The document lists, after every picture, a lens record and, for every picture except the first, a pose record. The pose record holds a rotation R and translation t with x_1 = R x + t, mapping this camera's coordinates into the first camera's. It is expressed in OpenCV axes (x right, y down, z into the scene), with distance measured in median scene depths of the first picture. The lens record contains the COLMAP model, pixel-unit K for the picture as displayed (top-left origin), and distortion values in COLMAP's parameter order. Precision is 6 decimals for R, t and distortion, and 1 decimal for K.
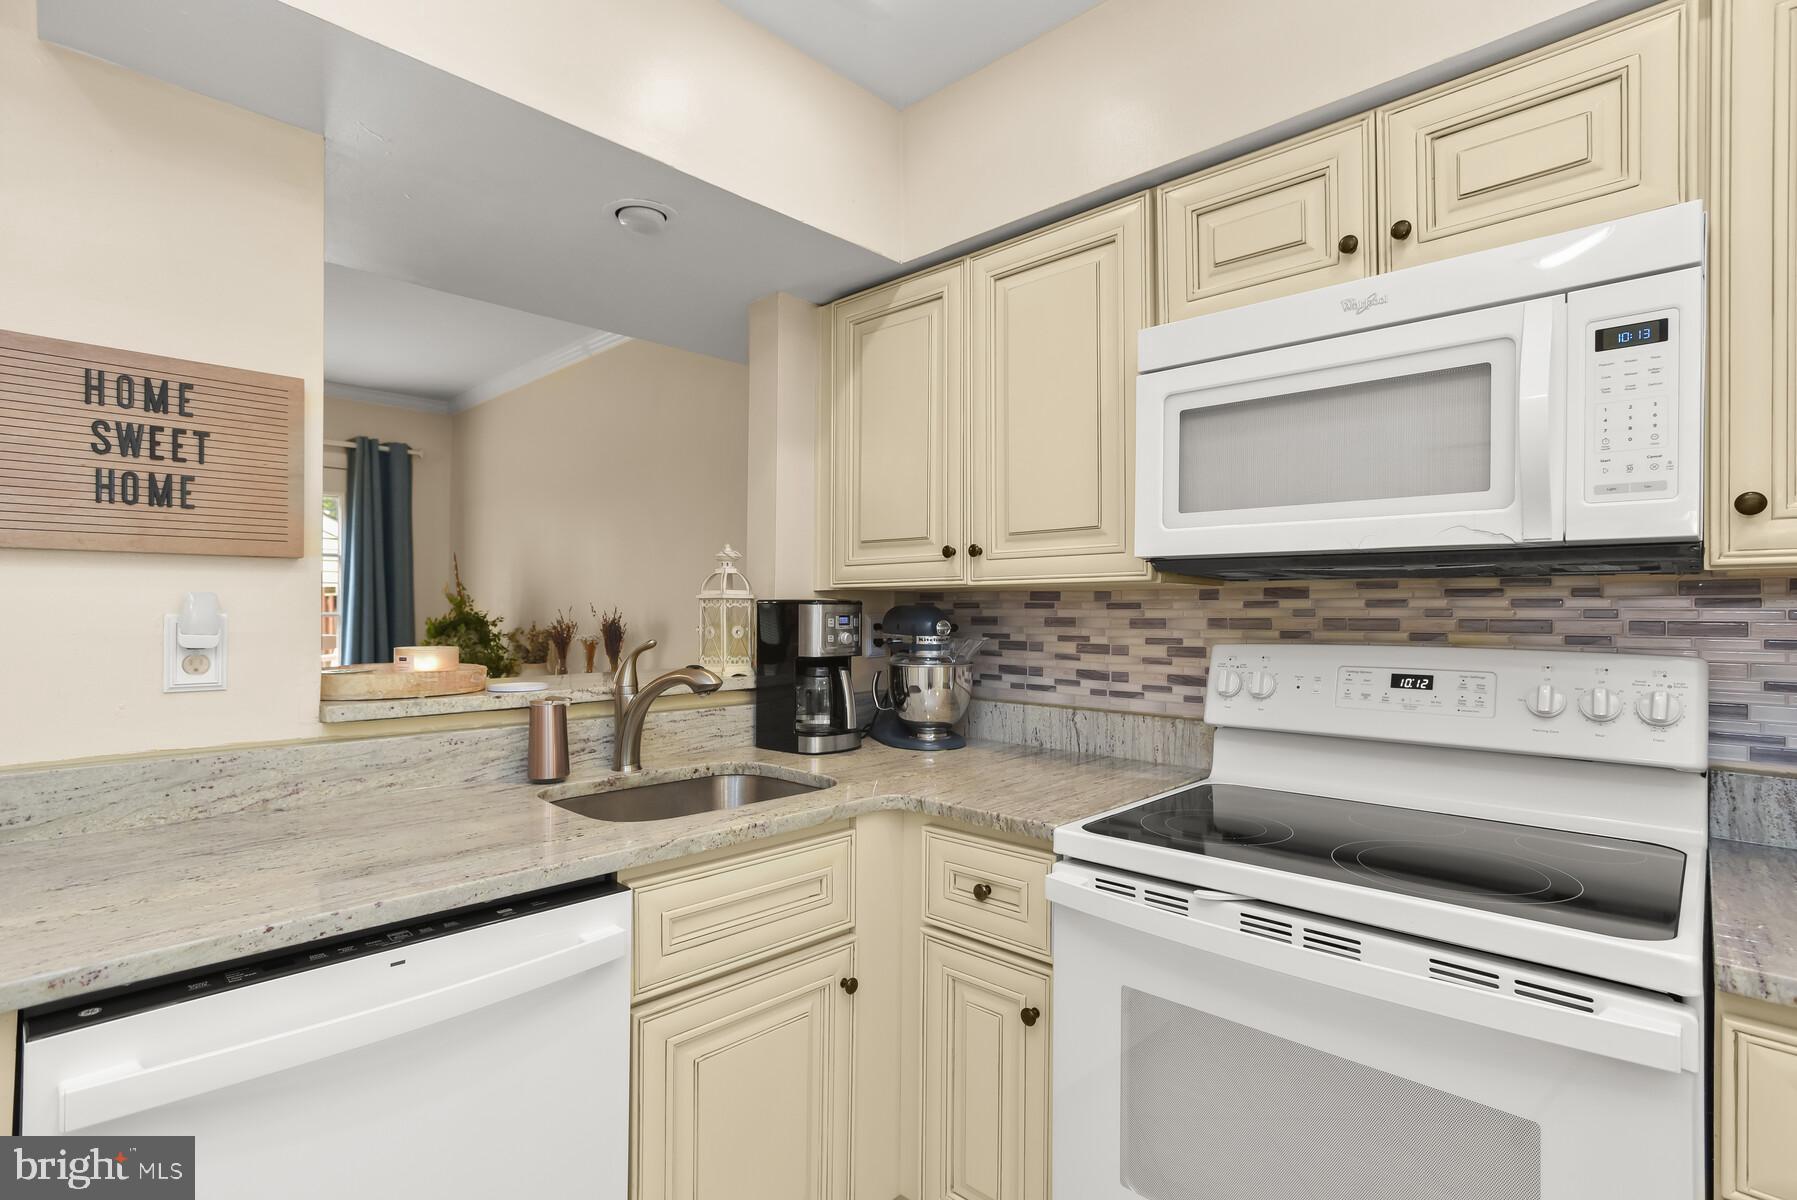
lens RADIAL K [[867.6, 0, 859.1], [0, 867.6, 608.1], [0, 0, 1]] dist [-0.000795, -0.000043]
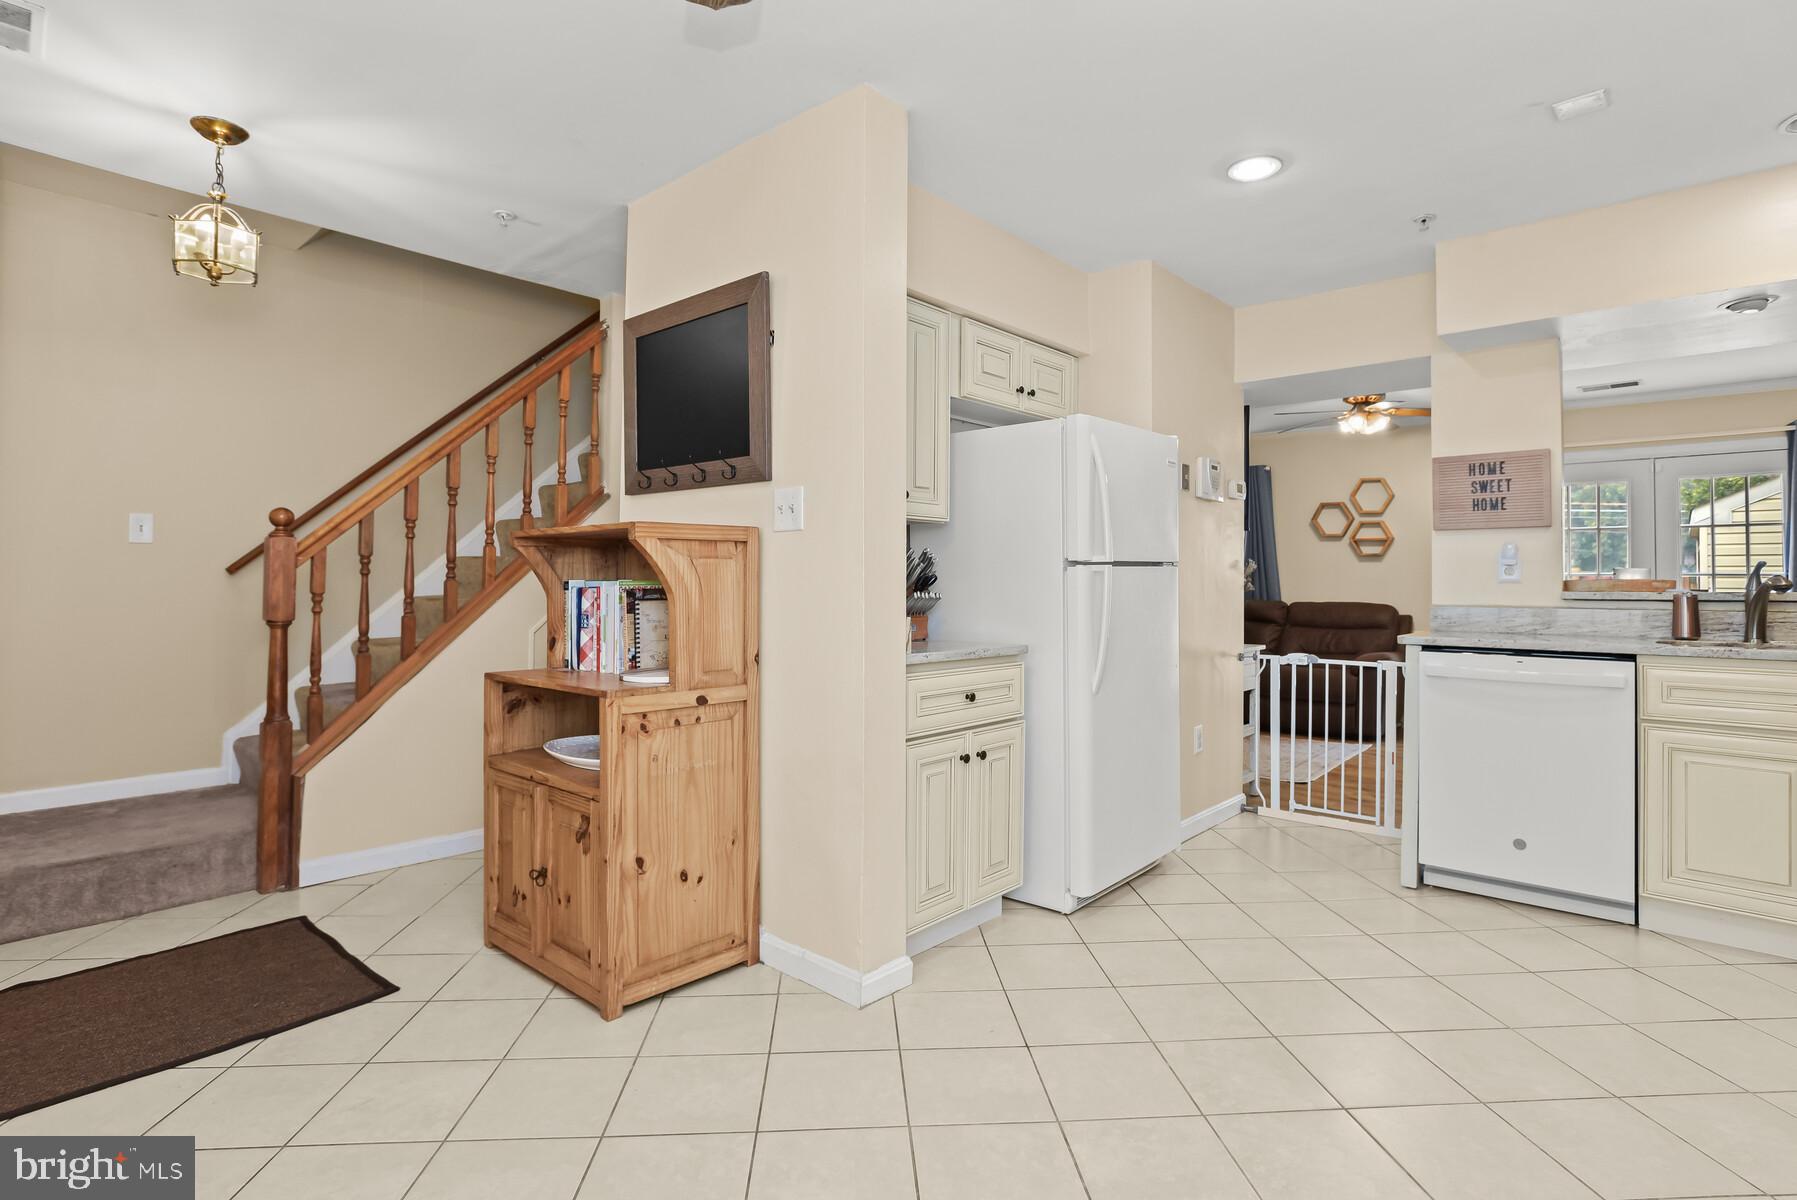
lens RADIAL K [[865.1, 0, 907.9], [0, 865.1, 578.4], [0, 0, 1]] dist [-0.057282, 0.021952]
pose [[0.049601, -0.013390, -0.998679, 1.546469], [-0.005503, 0.999891, -0.013679, 0.124557], [0.998754, 0.006175, 0.049522, -0.833997]]
